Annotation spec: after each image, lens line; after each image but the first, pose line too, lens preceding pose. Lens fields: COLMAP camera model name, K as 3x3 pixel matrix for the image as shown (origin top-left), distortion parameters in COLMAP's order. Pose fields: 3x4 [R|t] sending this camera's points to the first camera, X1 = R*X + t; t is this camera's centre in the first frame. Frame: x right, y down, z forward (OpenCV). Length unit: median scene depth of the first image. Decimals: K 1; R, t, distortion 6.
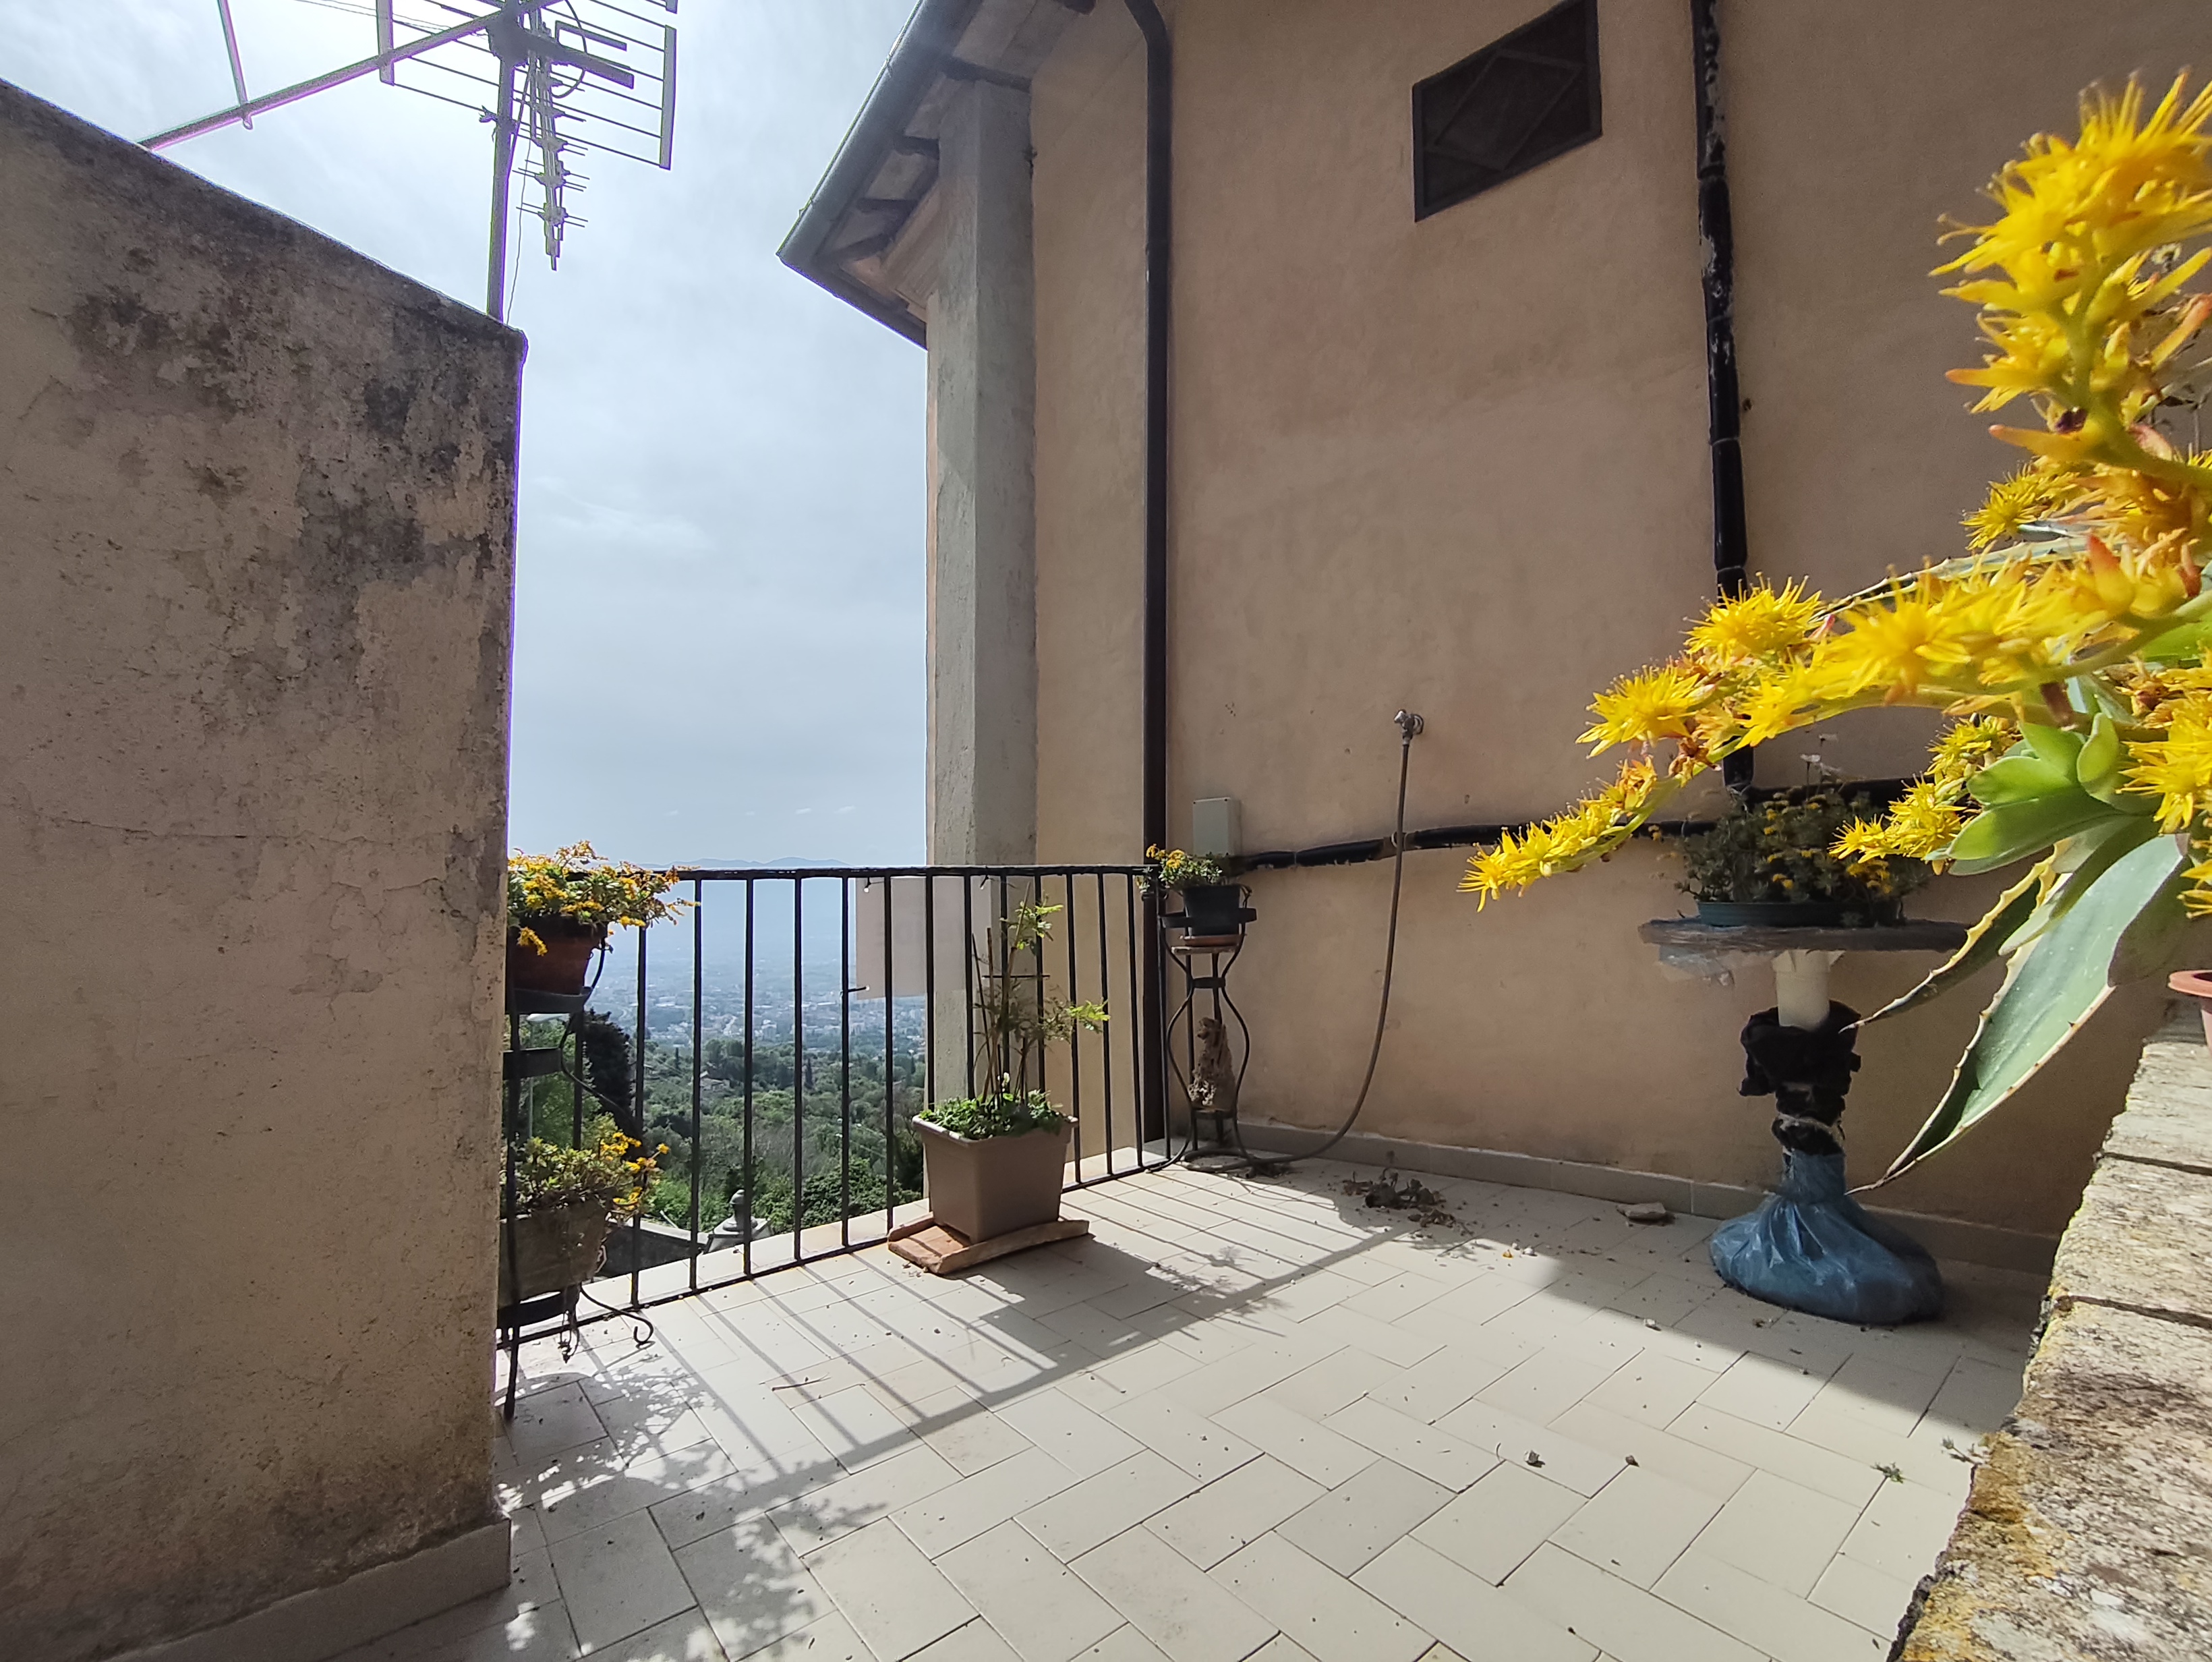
lens RADIAL K [[965.9, 0, 1113.7], [0, 965.9, 822.9], [0, 0, 1]] dist [0.001497, -0.004587]
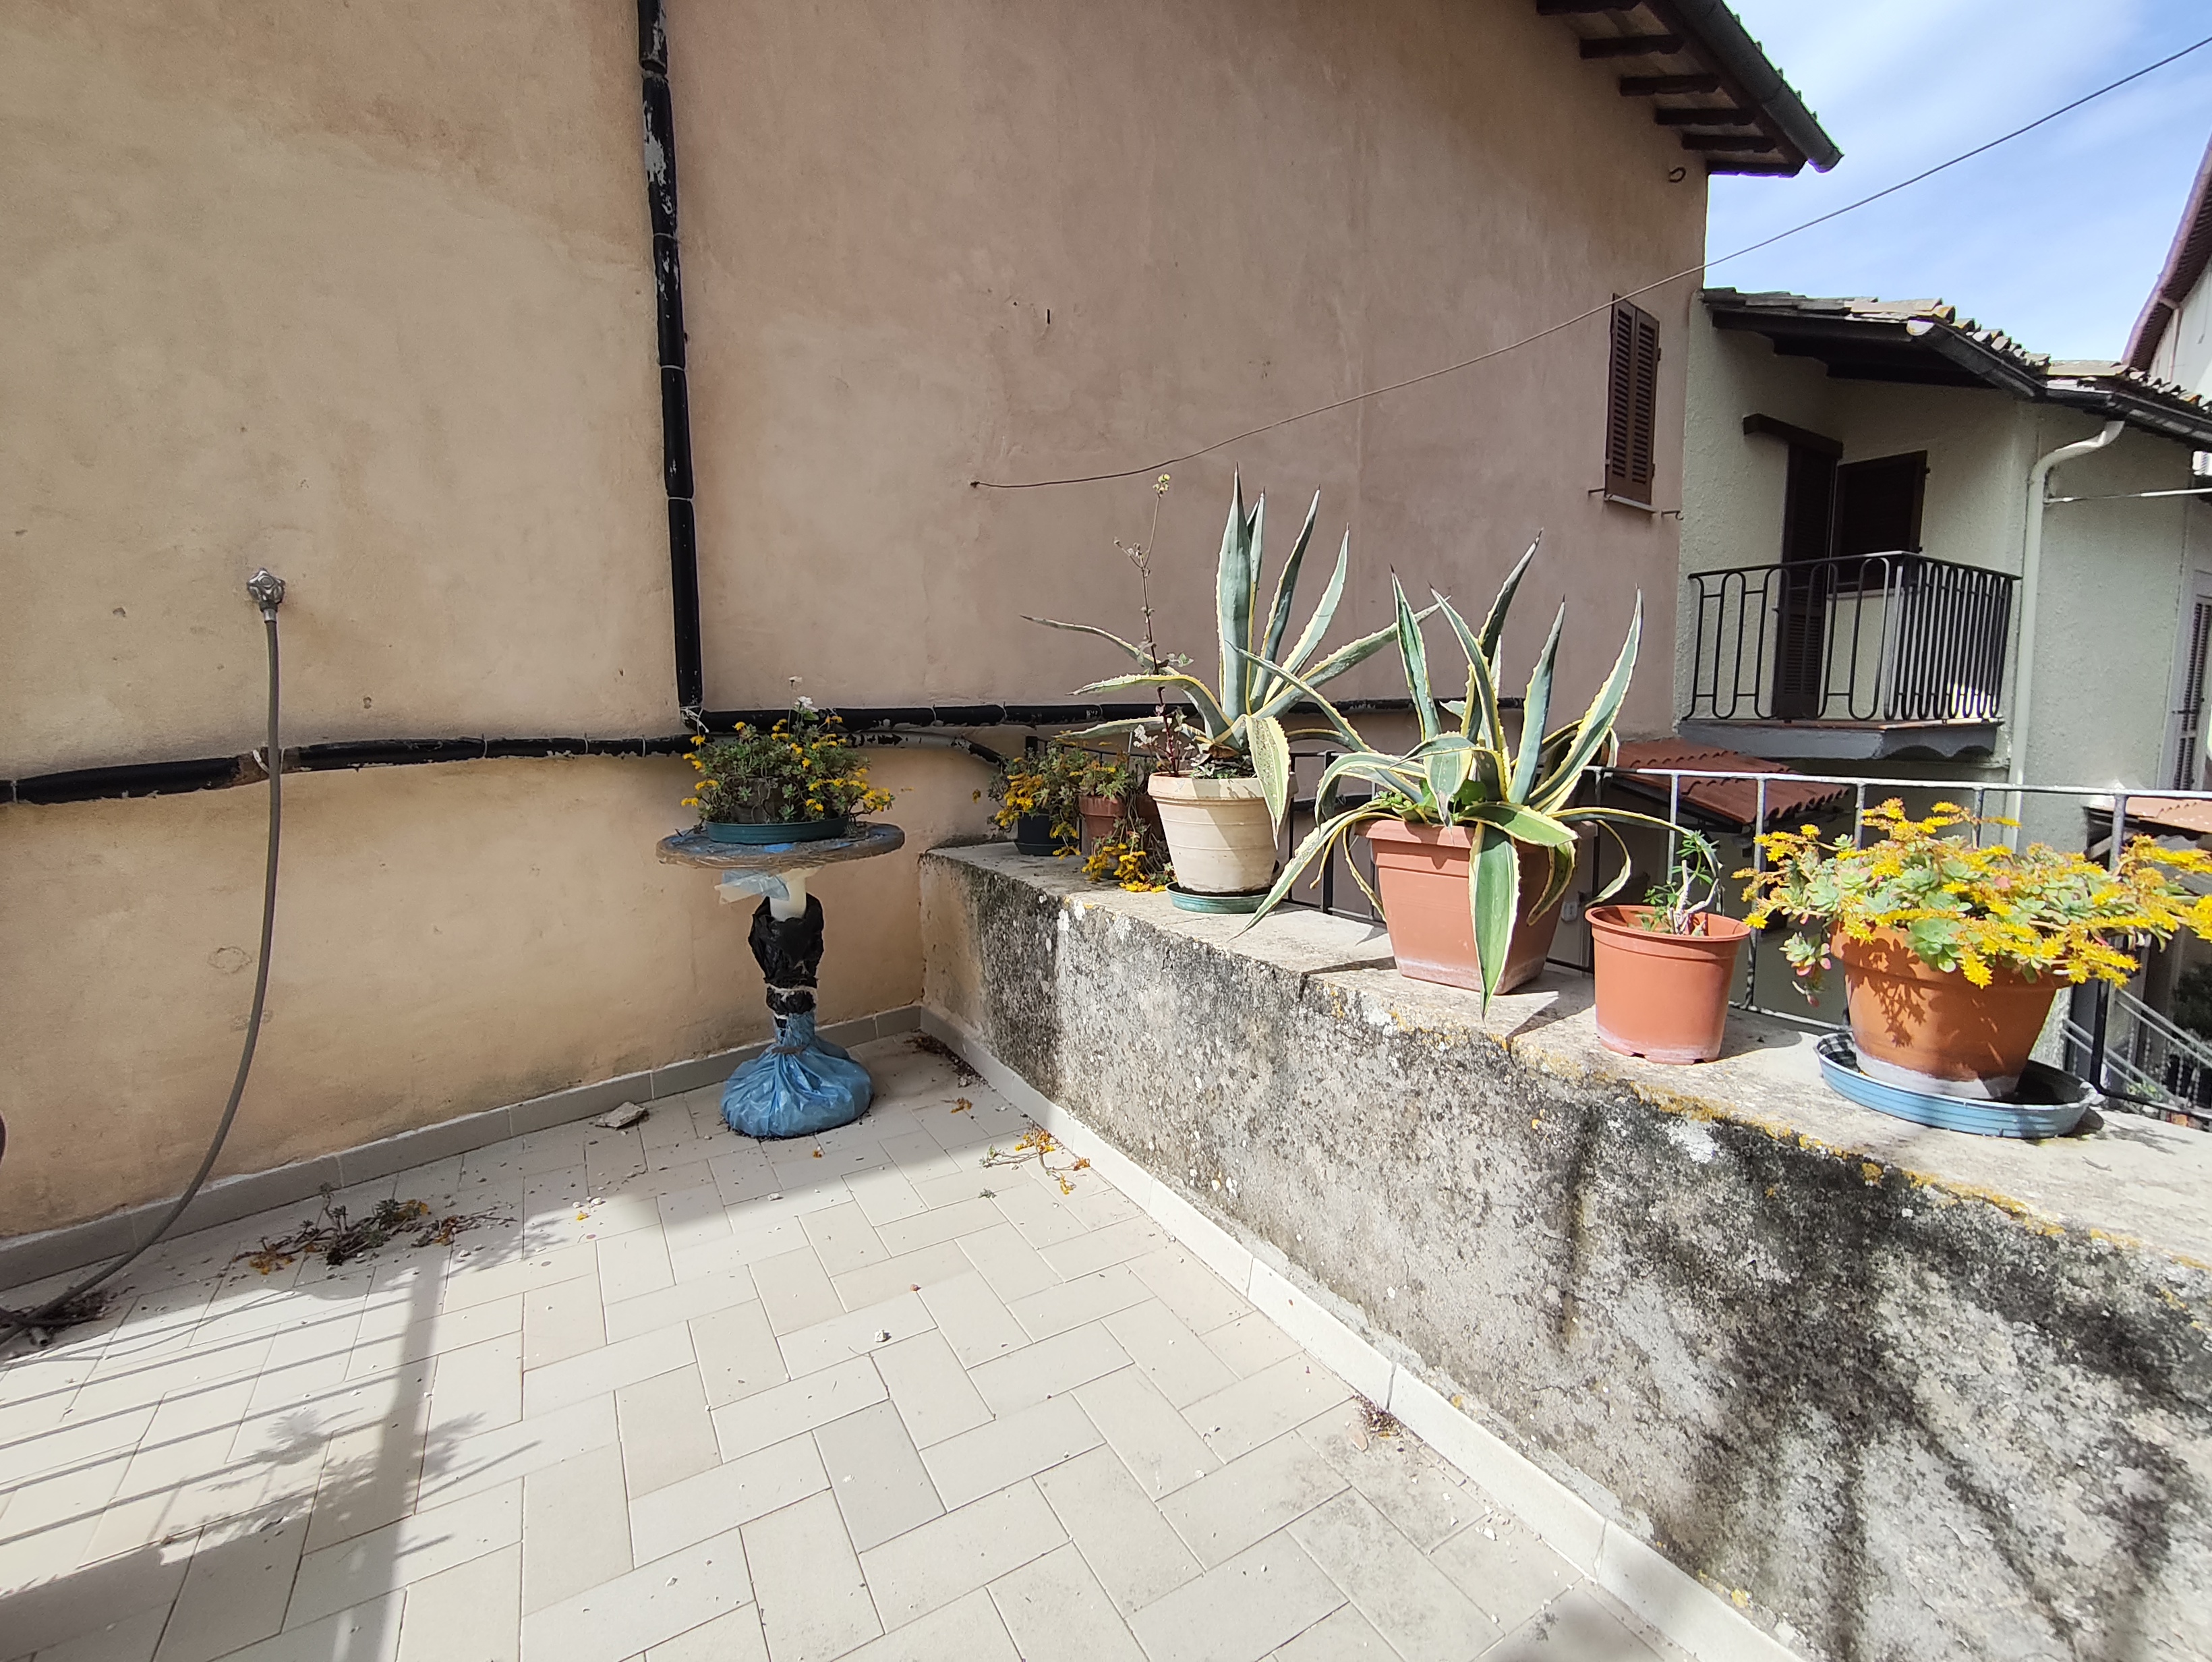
lens RADIAL K [[969.5, 0, 1105.1], [0, 969.5, 818.6], [0, 0, 1]] dist [-0.000901, -0.000720]
pose [[0.155604, -0.108144, 0.981882, -0.367977], [-0.061323, 0.991015, 0.118868, -0.072958], [-0.985914, -0.078708, 0.147574, 0.366507]]
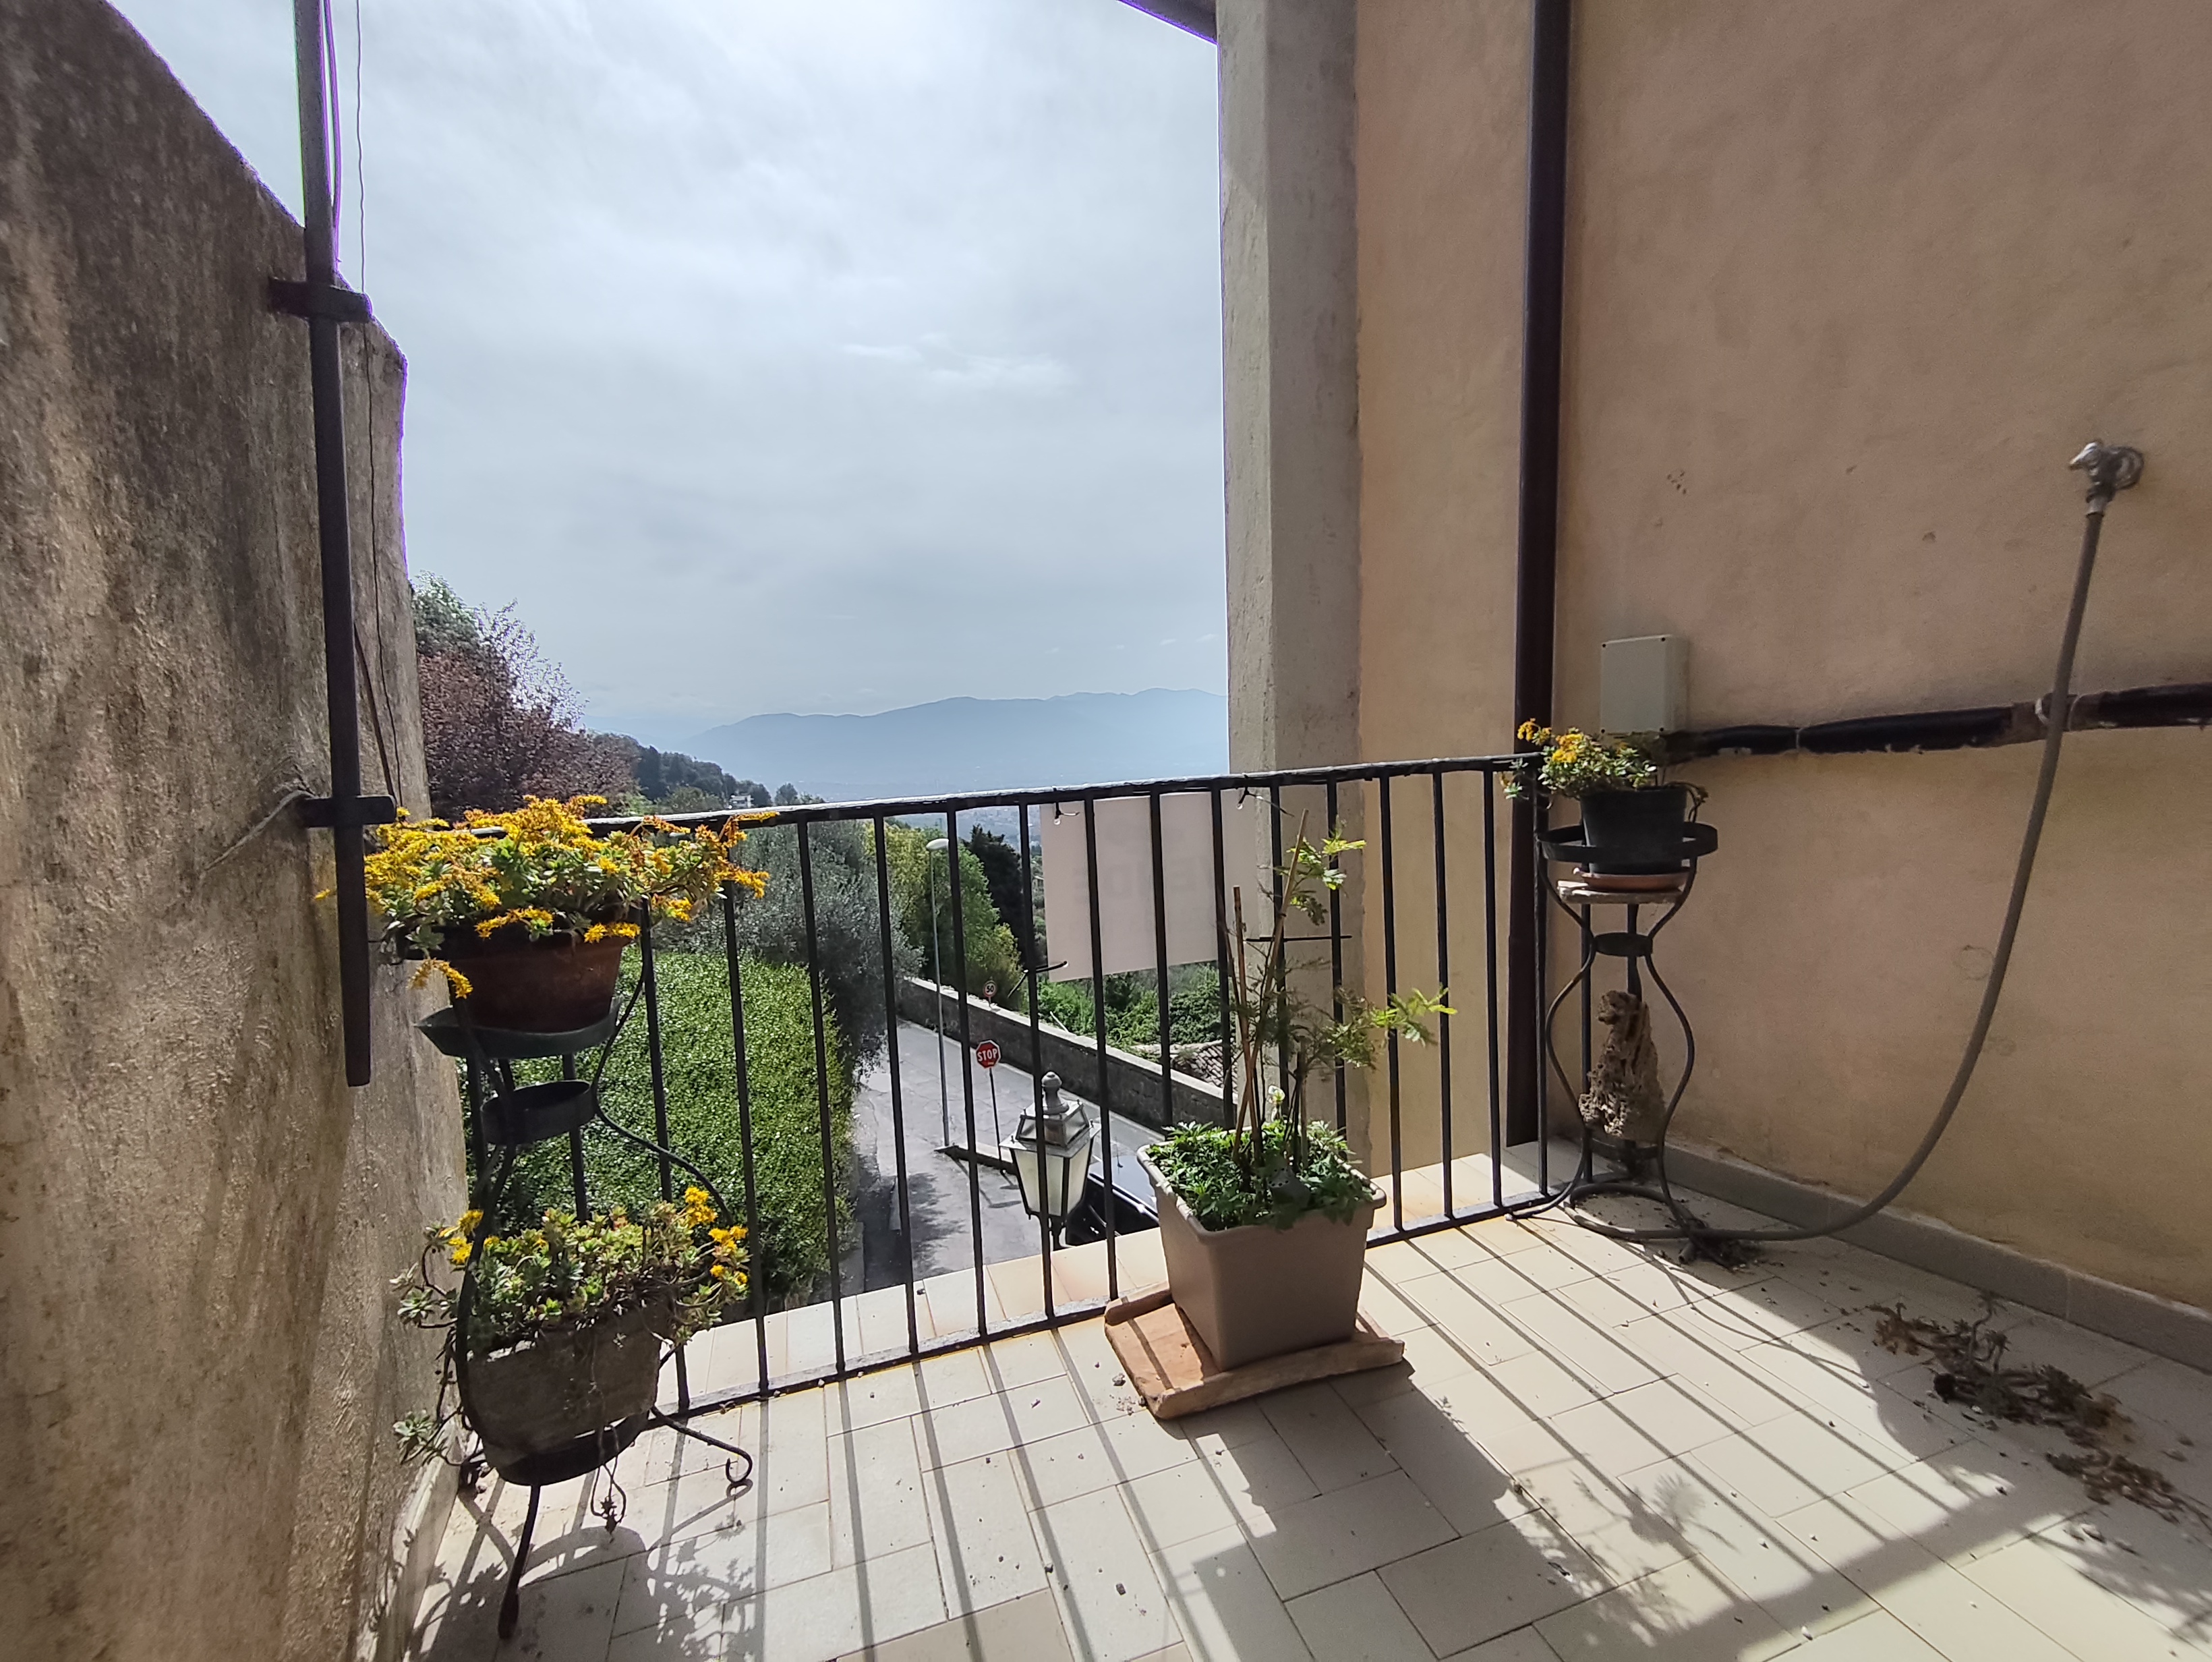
lens RADIAL K [[961.9, 0, 1111.6], [0, 961.9, 822.4], [0, 0, 1]] dist [-0.012081, 0.005773]
pose [[0.931584, 0.013577, -0.363273, 0.020316], [0.052332, 0.983885, 0.170972, -0.043601], [0.359740, -0.178286, 0.915861, 0.429647]]
